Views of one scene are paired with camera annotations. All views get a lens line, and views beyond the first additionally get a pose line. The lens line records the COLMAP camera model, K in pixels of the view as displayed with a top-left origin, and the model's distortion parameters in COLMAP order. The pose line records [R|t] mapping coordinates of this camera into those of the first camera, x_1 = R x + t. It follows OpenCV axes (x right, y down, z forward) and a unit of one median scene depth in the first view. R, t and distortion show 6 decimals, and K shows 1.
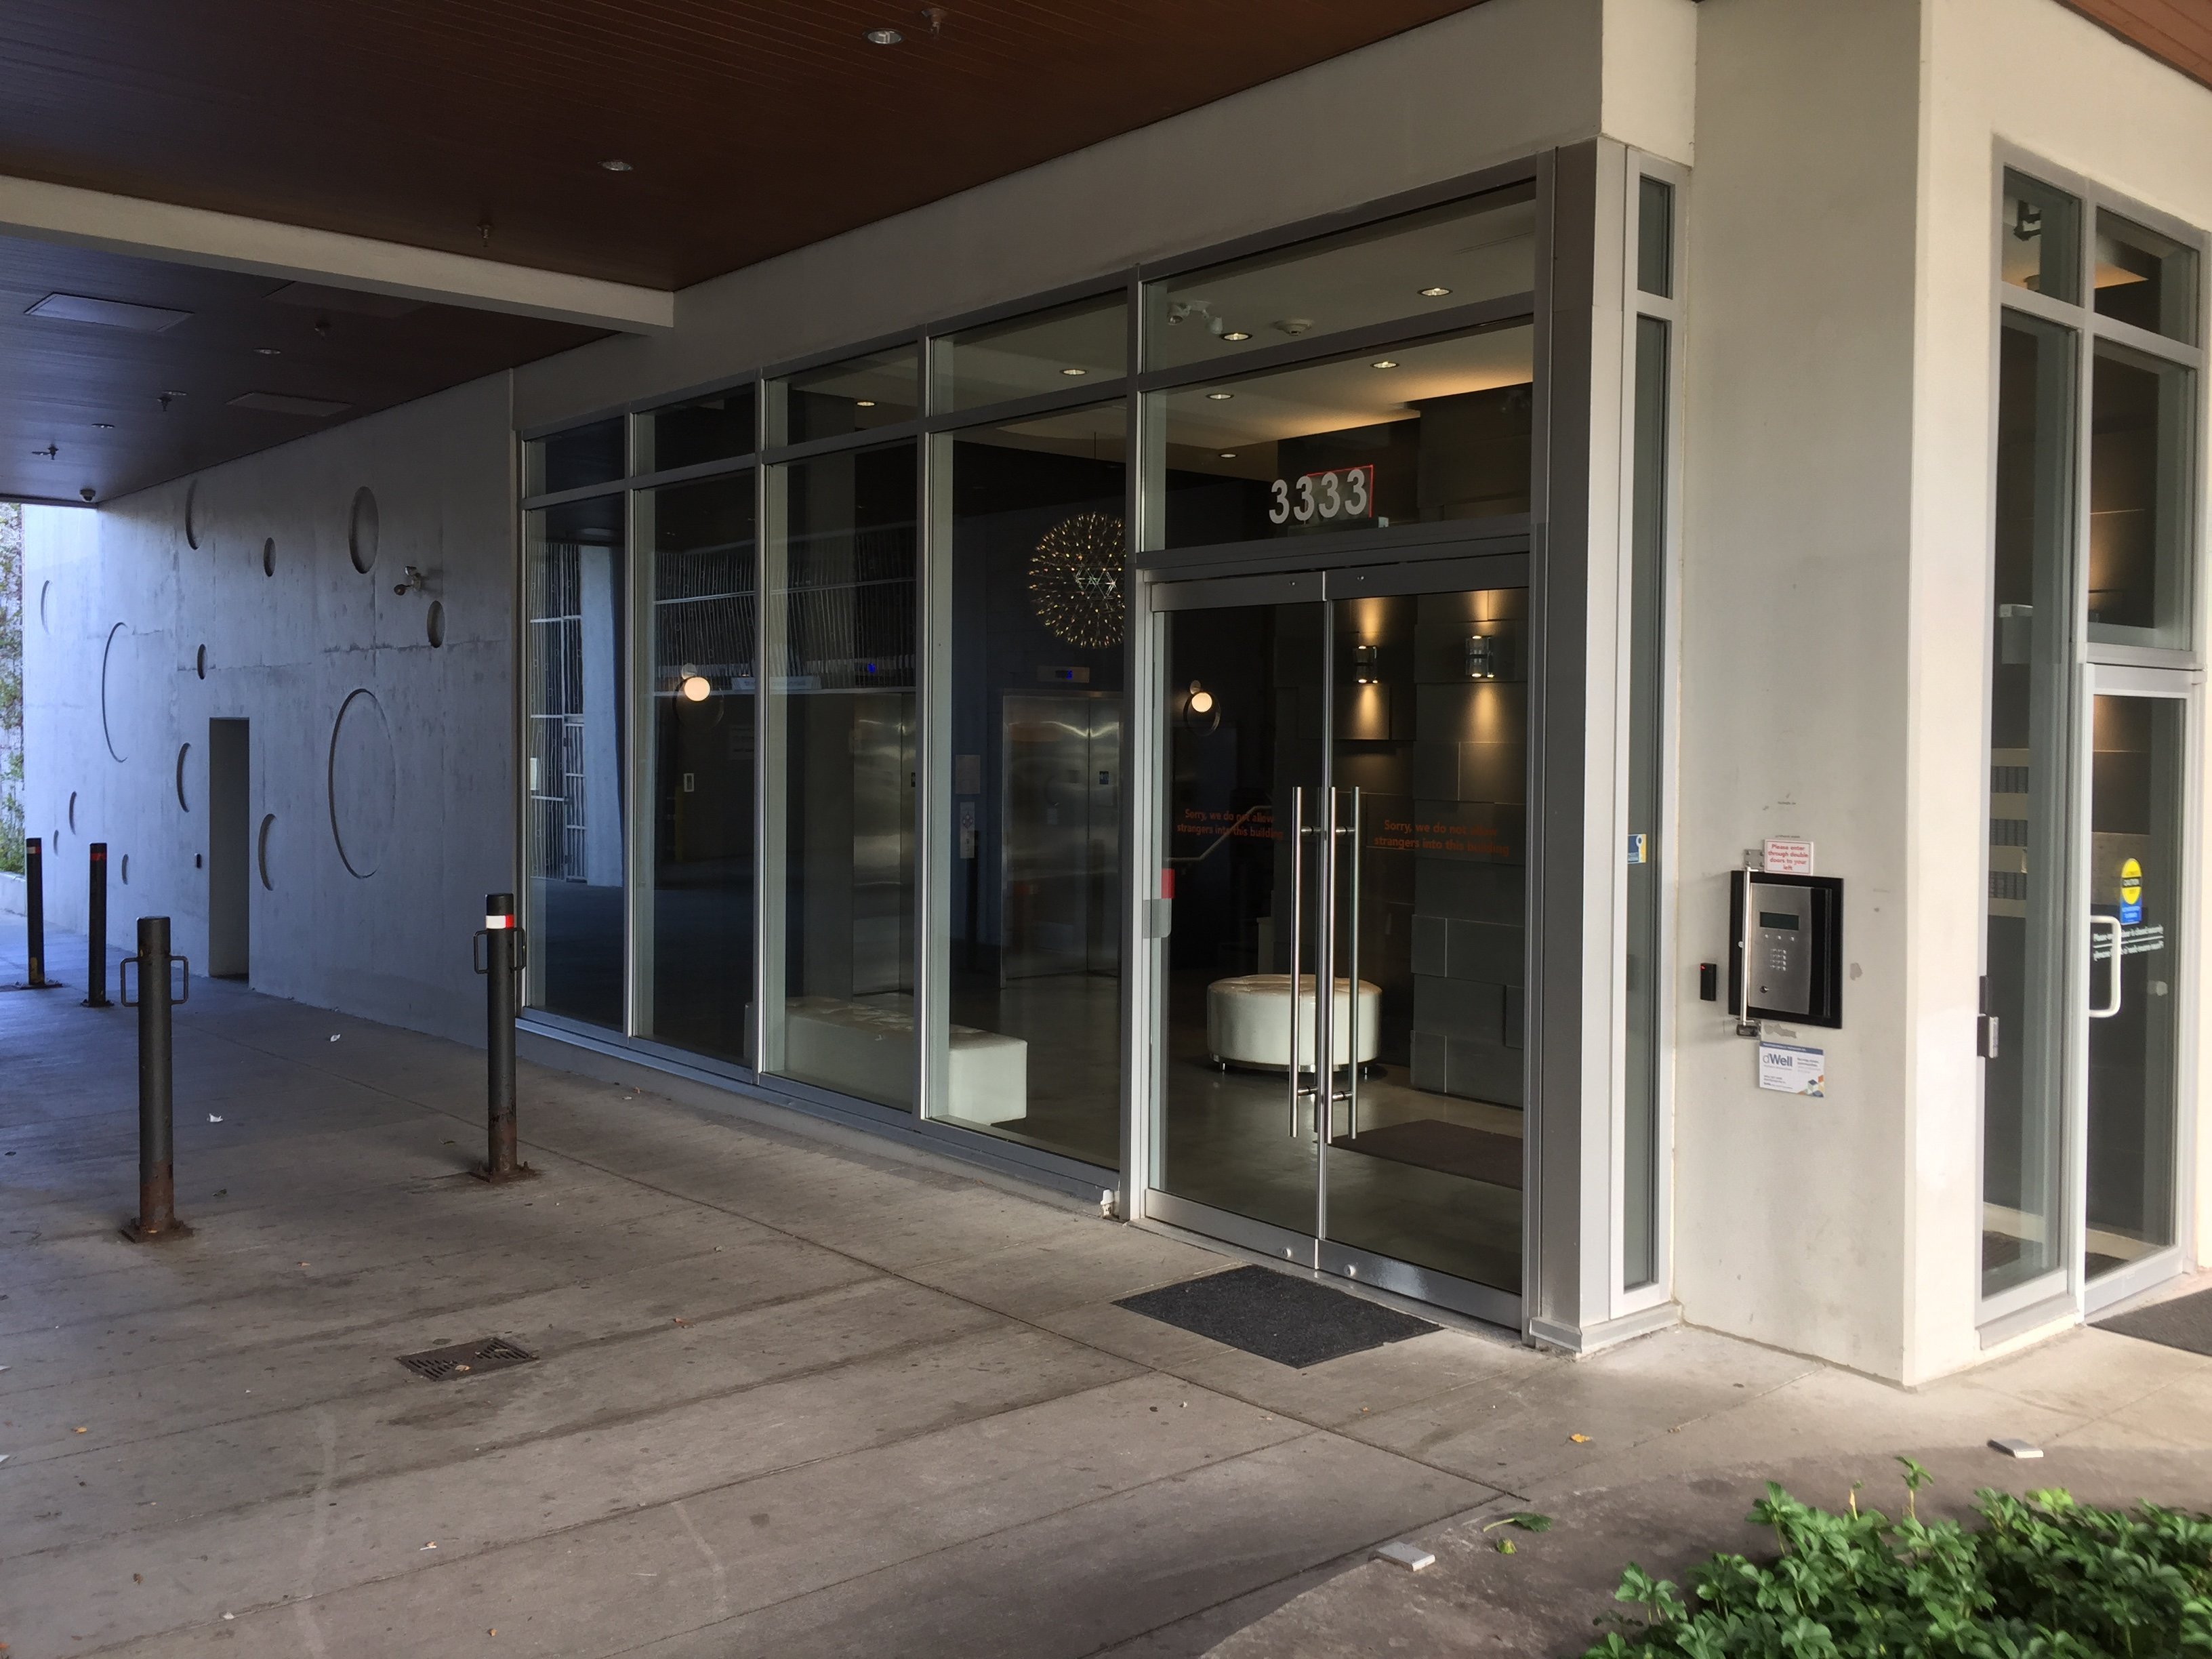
lens RADIAL K [[1879.9, 0, 1099.5], [0, 1879.9, 752.4], [0, 0, 1]] dist [0.052397, -0.002450]
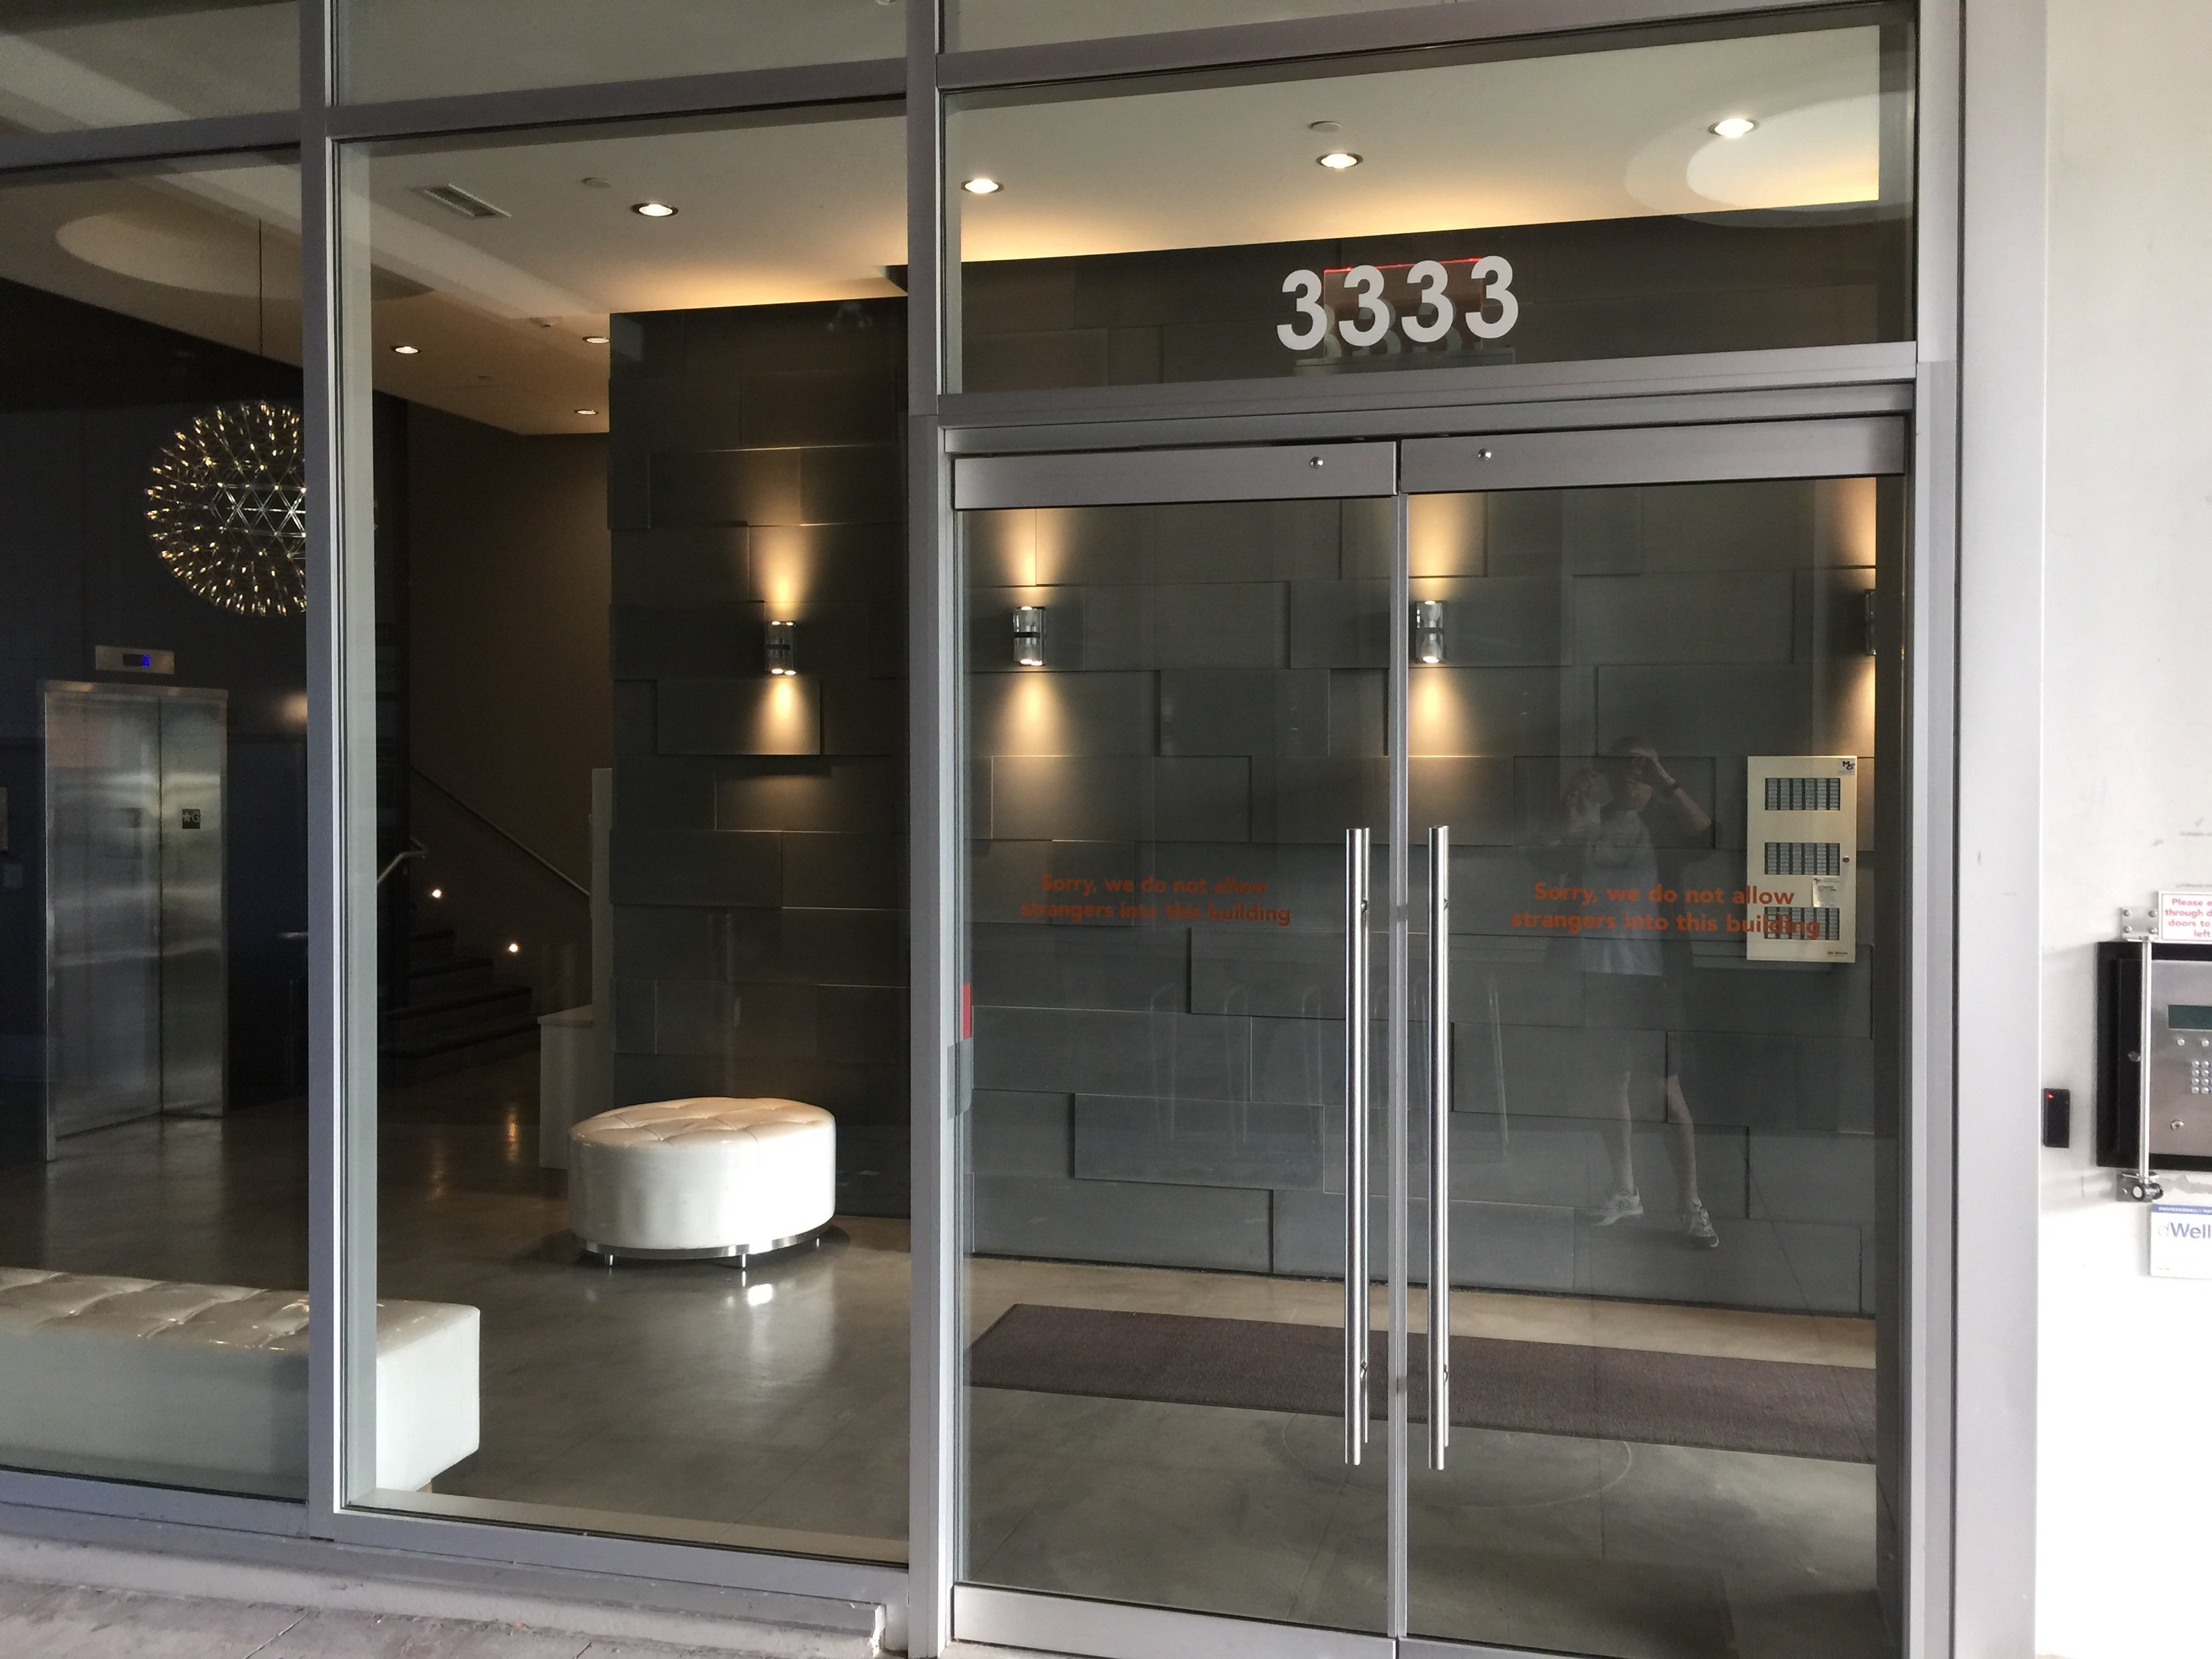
lens RADIAL K [[1892.6, 0, 1115.4], [0, 1892.6, 795.4], [0, 0, 1]] dist [0.050491, -0.015009]
pose [[0.813772, -0.019849, 0.580845, -0.271536], [0.013644, 0.999794, 0.015050, -0.001188], [-0.581024, -0.004322, 0.813875, 0.579715]]
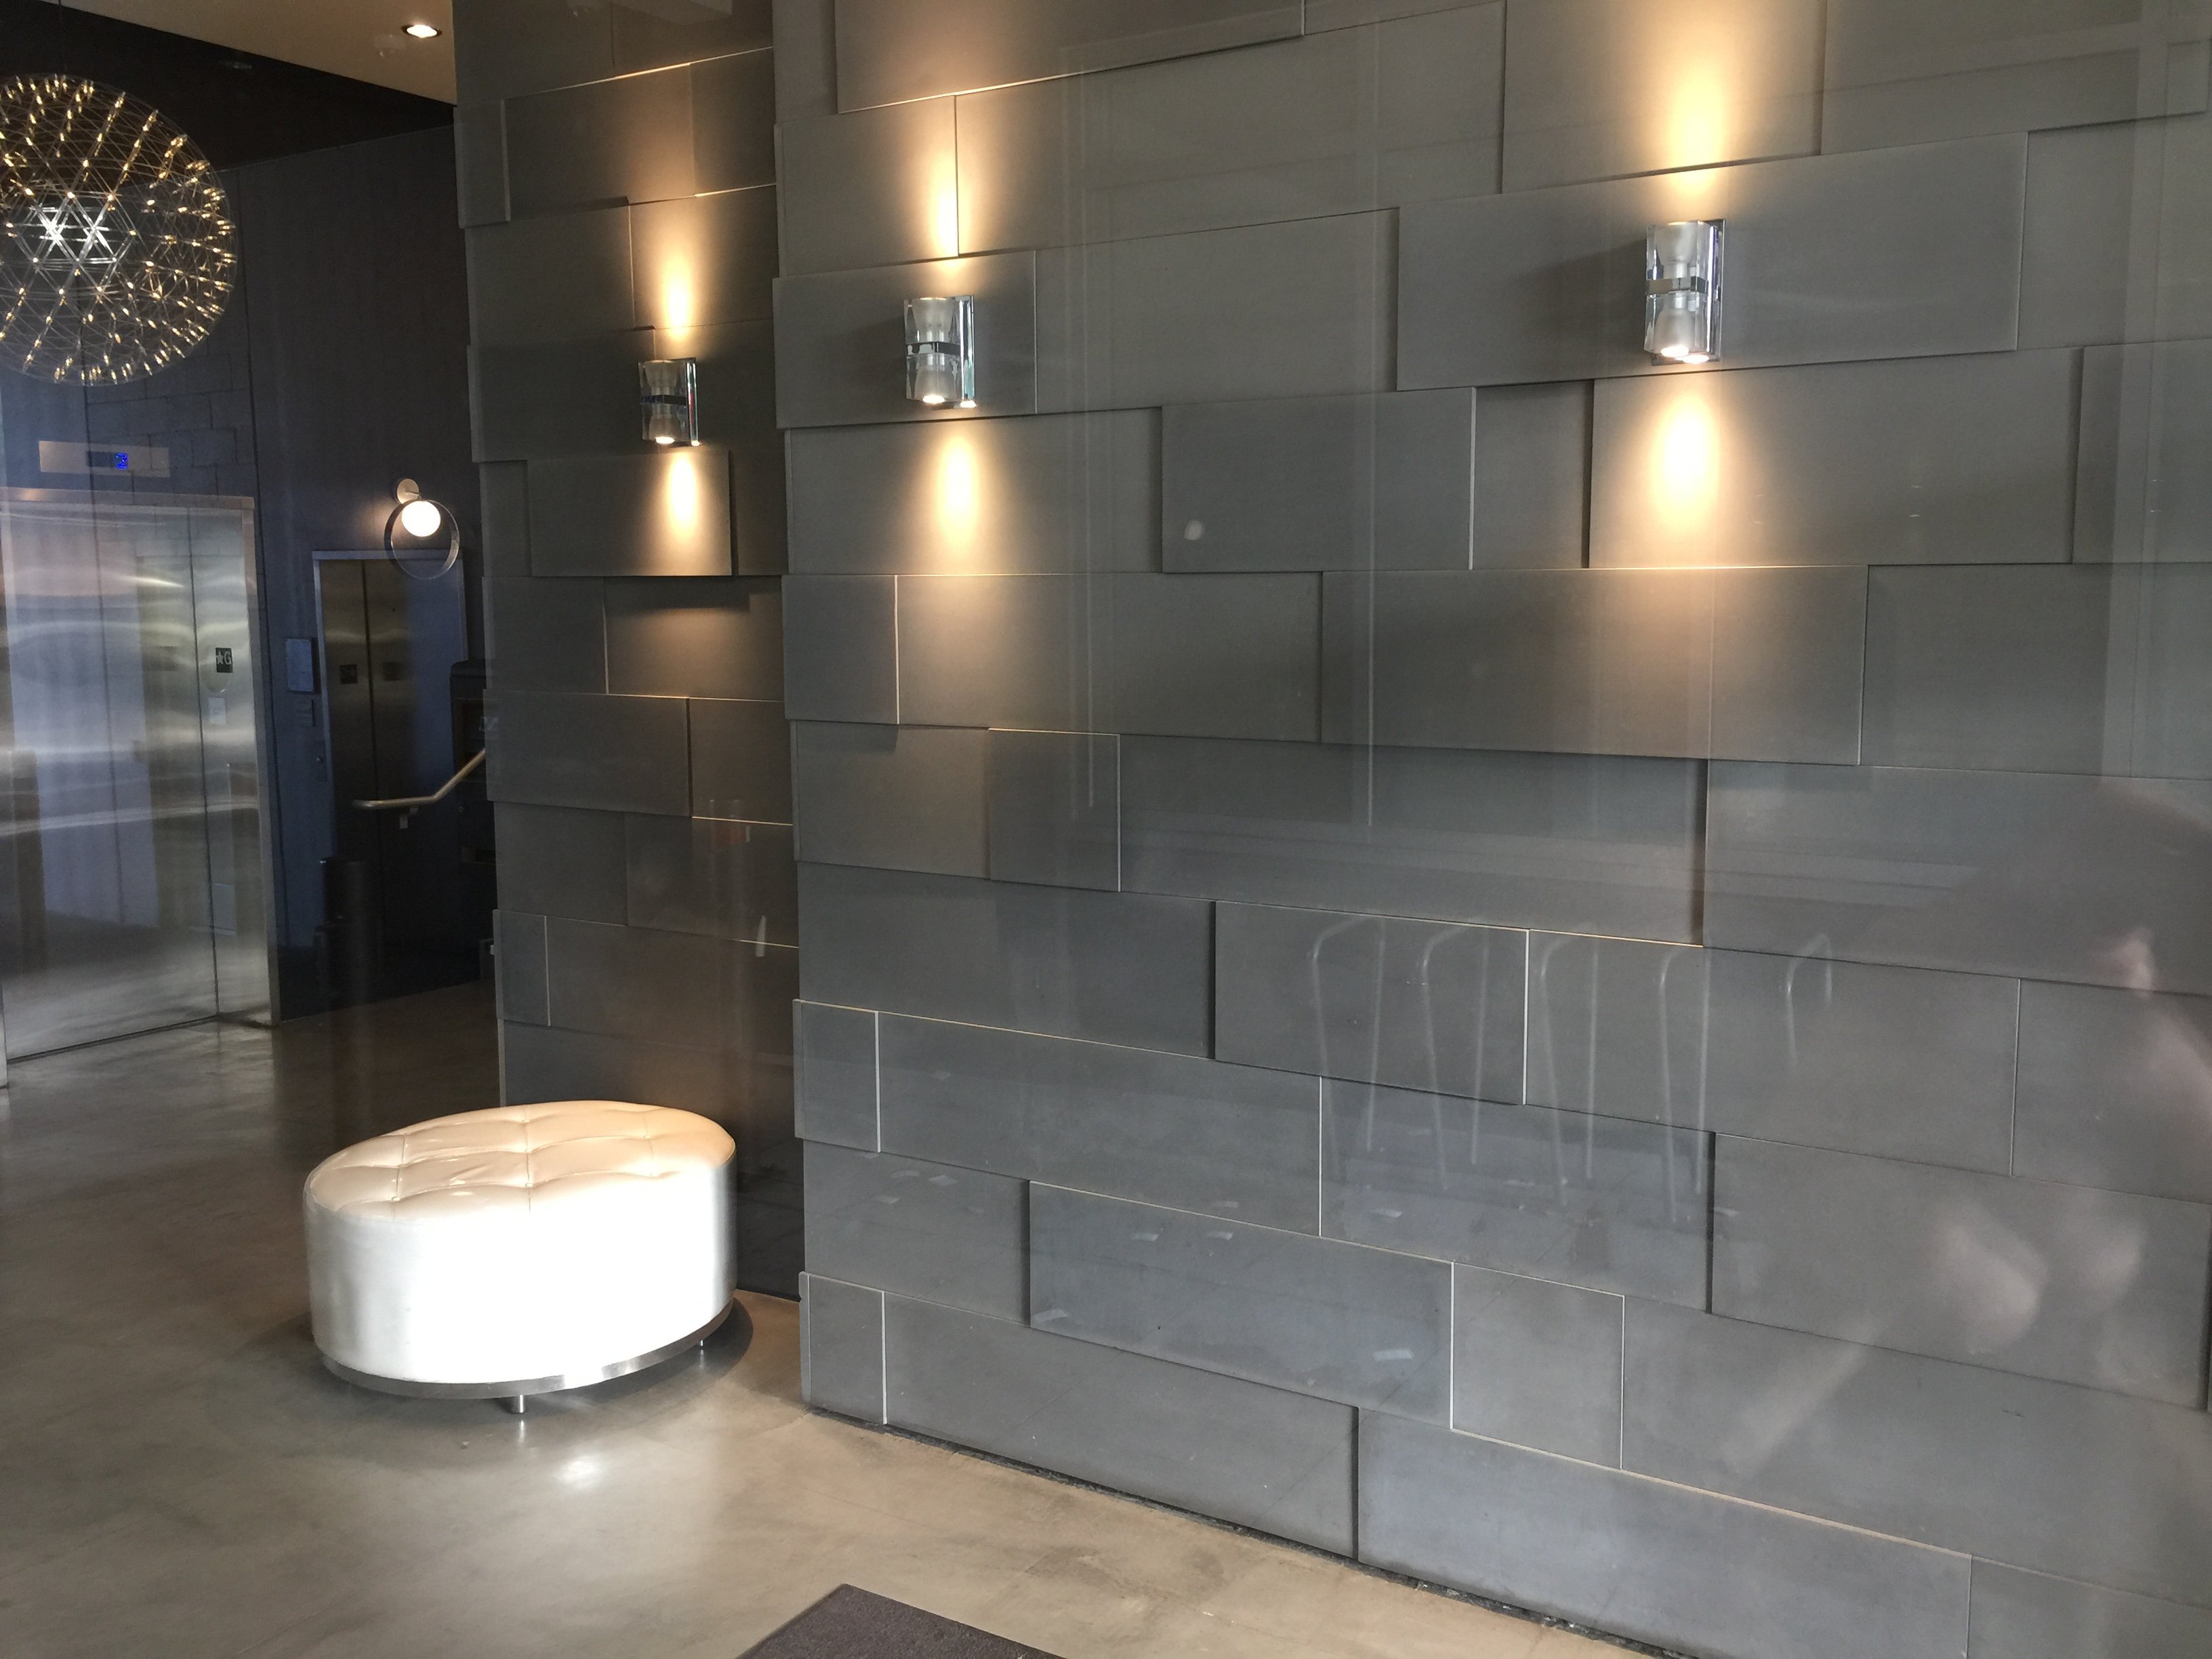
lens RADIAL K [[1892.6, 0, 1115.4], [0, 1892.6, 795.4], [0, 0, 1]] dist [0.050491, -0.015009]
pose [[0.950765, -0.050085, 0.305839, 0.163515], [0.019050, 0.994434, 0.103629, 0.000219], [-0.309326, -0.092700, 0.946427, 0.889932]]
